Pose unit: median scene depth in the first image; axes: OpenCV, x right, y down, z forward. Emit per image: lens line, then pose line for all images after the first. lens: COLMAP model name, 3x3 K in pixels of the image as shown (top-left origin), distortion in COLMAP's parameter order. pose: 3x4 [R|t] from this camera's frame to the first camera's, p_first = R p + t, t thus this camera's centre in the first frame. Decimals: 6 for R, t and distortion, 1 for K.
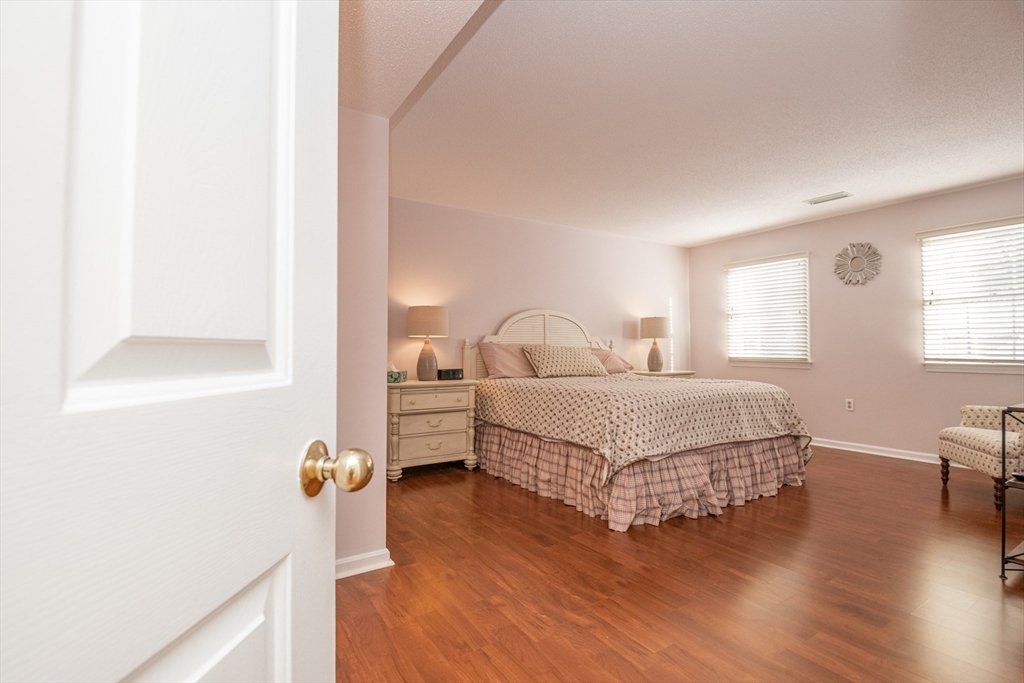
lens RADIAL K [[477.4, 0, 508.2], [0, 477.4, 340.6], [0, 0, 1]] dist [0.012596, -0.024761]
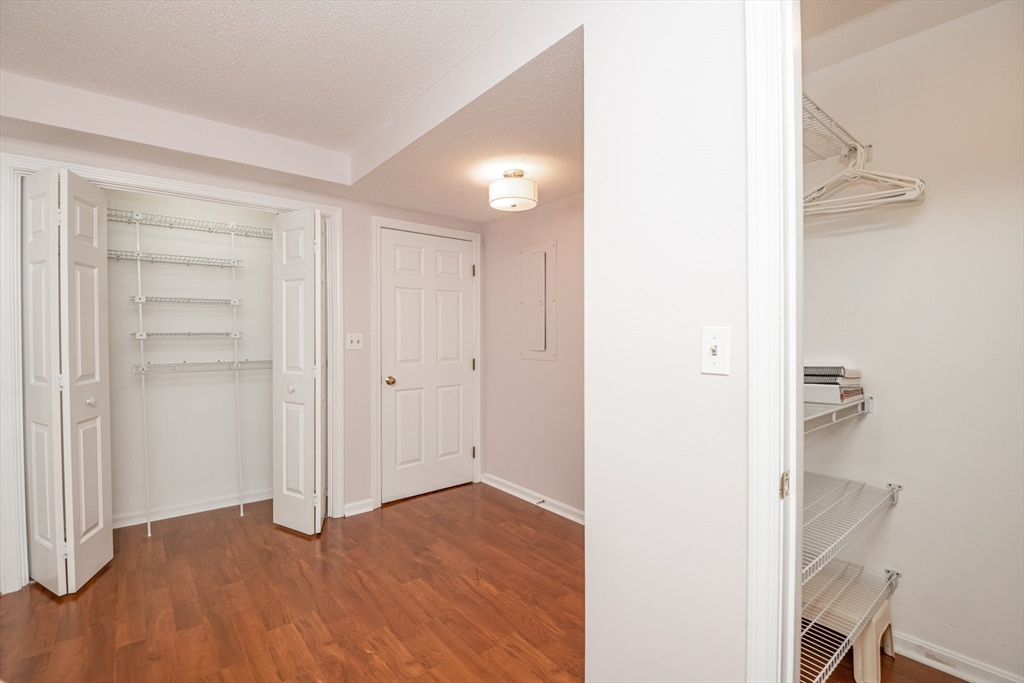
lens RADIAL K [[477.4, 0, 508.2], [0, 477.4, 340.6], [0, 0, 1]] dist [0.012596, -0.024761]
pose [[-0.993882, 0.006268, -0.110272, -0.064696], [0.006111, 0.999980, 0.001755, -0.047018], [0.110281, 0.001070, -0.993900, 1.191159]]
